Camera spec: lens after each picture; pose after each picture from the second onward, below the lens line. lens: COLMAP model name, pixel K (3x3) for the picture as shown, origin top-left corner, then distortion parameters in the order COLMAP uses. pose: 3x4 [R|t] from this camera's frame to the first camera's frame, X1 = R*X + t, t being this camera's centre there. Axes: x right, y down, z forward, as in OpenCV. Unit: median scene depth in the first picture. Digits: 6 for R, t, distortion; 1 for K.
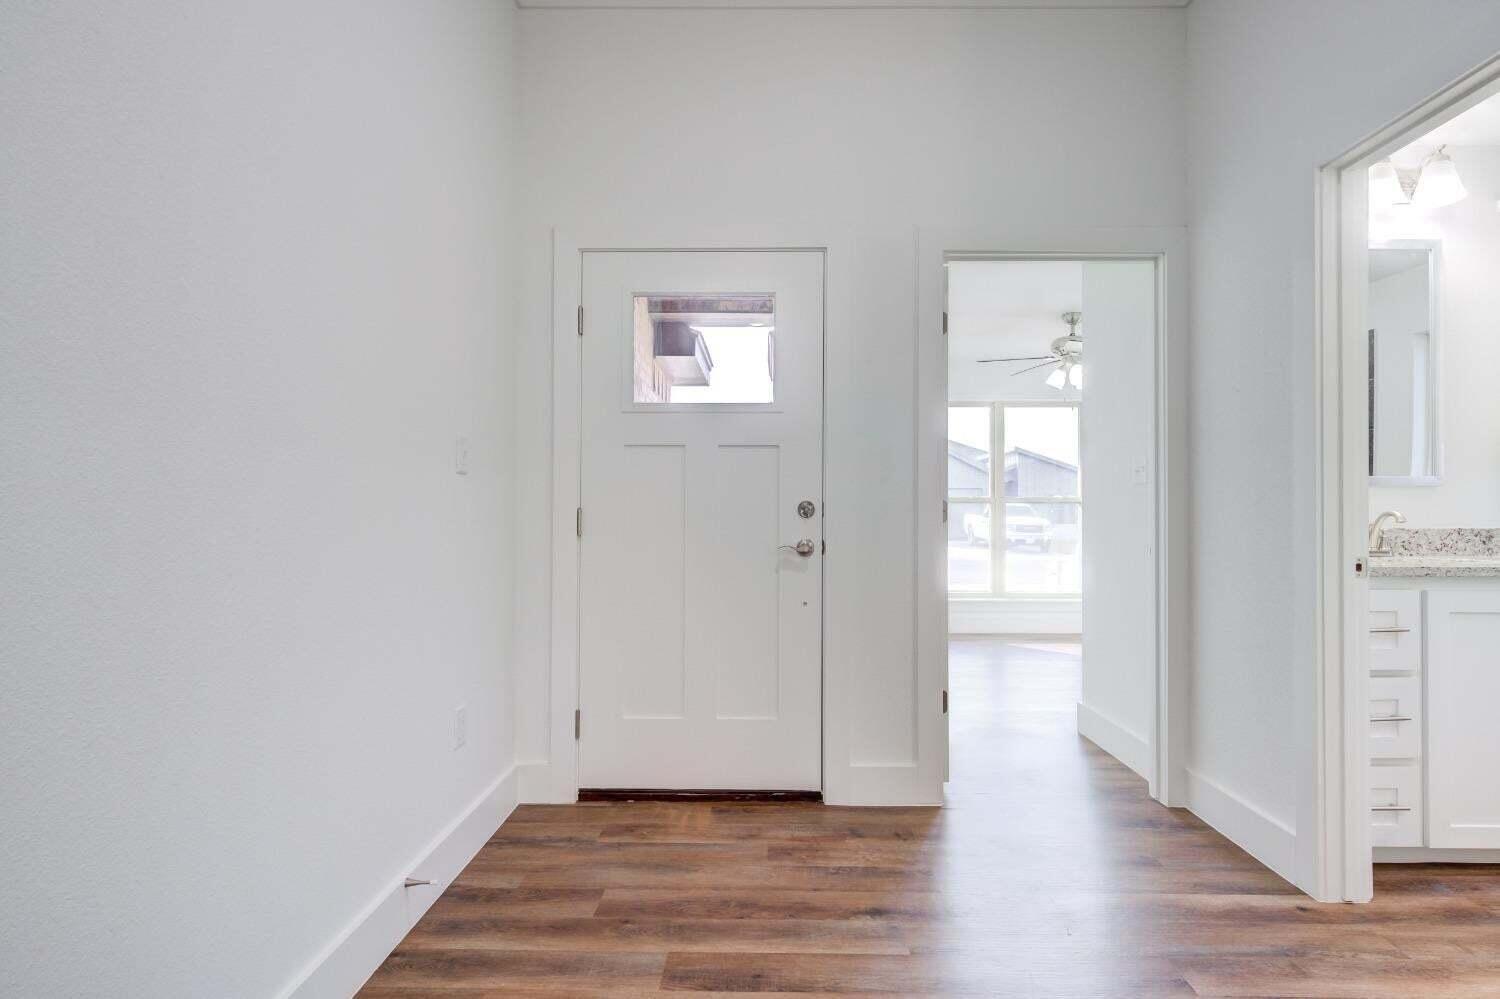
lens RADIAL K [[753.5, 0, 748.0], [0, 753.5, 501.6], [0, 0, 1]] dist [0.013895, -0.006183]
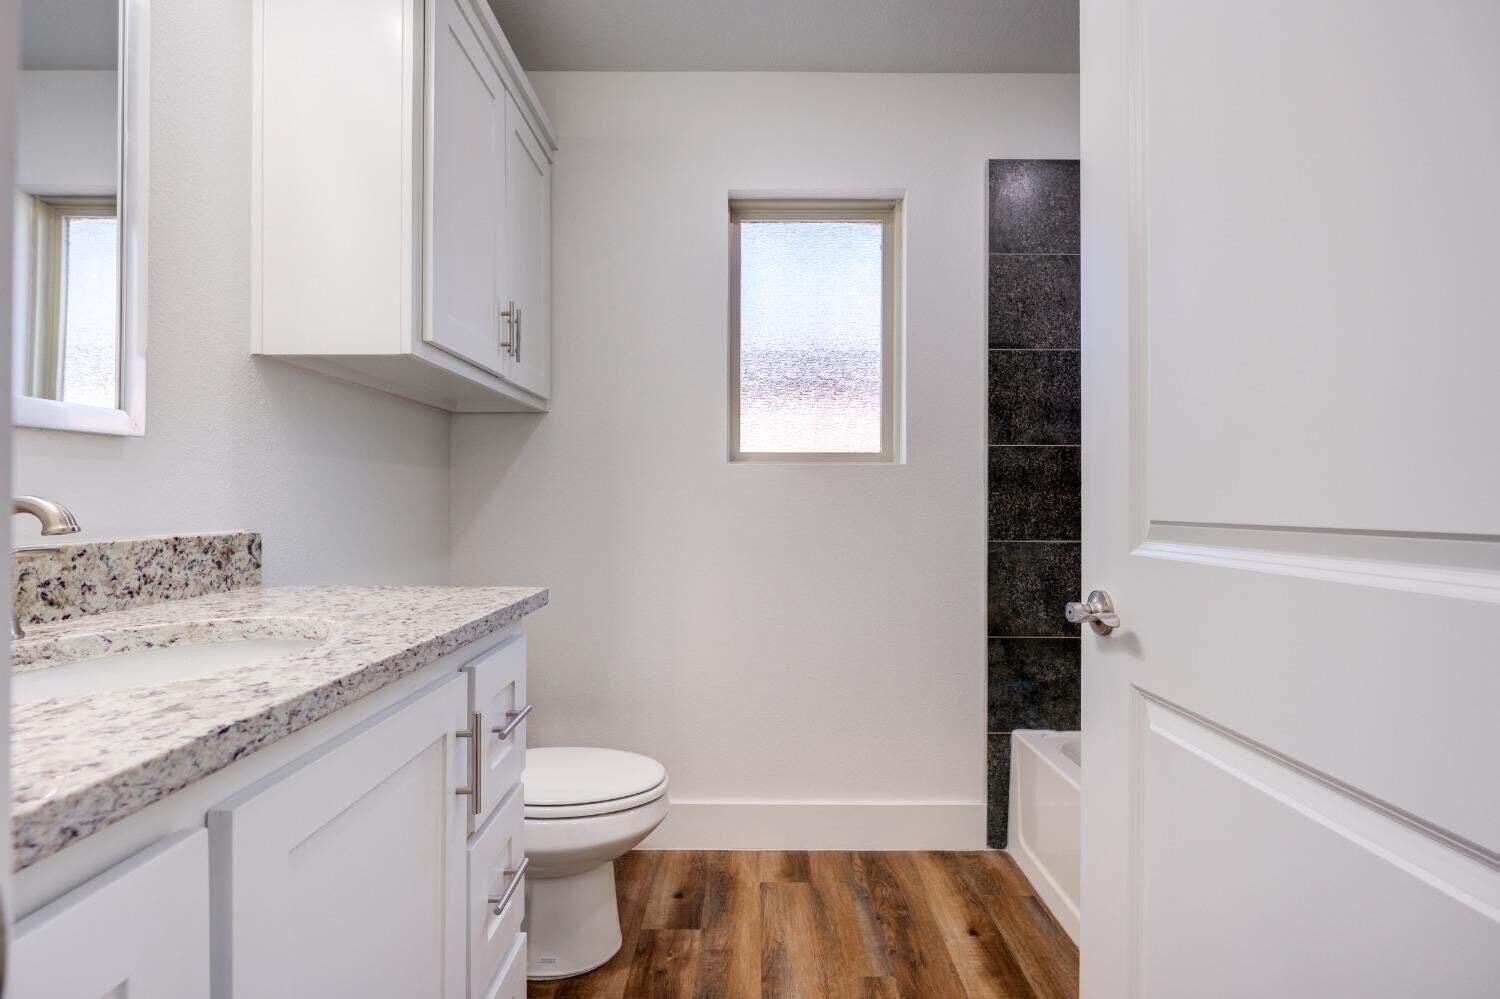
lens RADIAL K [[631.8, 0, 706.6], [0, 631.8, 500.6], [0, 0, 1]] dist [-0.000250, -0.000097]
pose [[-0.024935, 0.002048, 0.999687, 0.562520], [-0.015142, 0.999882, -0.002426, 0.009792], [-0.999574, -0.015197, -0.024901, 0.701425]]
